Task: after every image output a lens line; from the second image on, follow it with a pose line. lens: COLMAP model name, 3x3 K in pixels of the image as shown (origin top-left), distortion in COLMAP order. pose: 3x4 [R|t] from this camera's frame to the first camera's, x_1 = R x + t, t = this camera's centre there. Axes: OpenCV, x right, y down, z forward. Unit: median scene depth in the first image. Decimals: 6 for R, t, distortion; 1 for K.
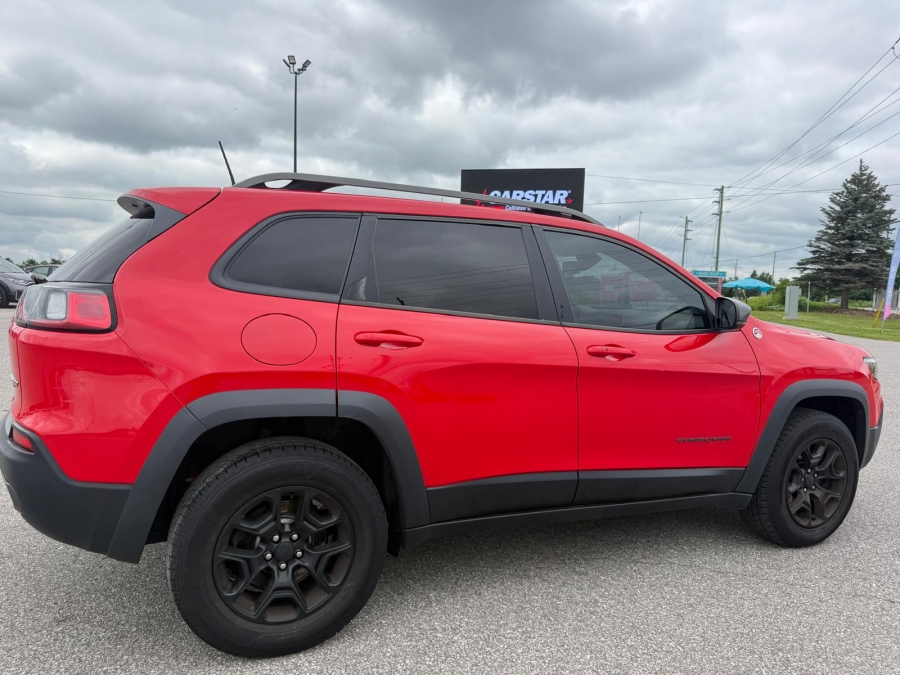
lens RADIAL K [[661.9, 0, 450.0], [0, 661.9, 337.5], [0, 0, 1]] dist [-0.002218, -0.003665]
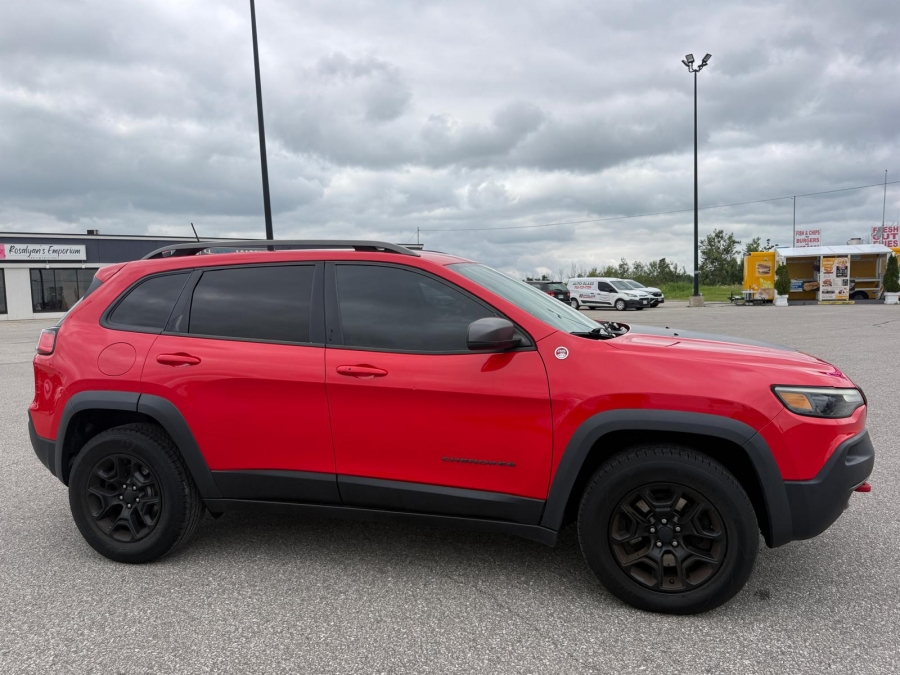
lens RADIAL K [[654.2, 0, 425.6], [0, 654.2, 350.5], [0, 0, 1]] dist [0.007017, 0.002619]
pose [[0.754033, 0.001093, -0.656836, 0.989226], [0.007292, 0.999923, 0.010034, -0.020919], [0.656797, -0.012356, 0.753967, 0.238409]]
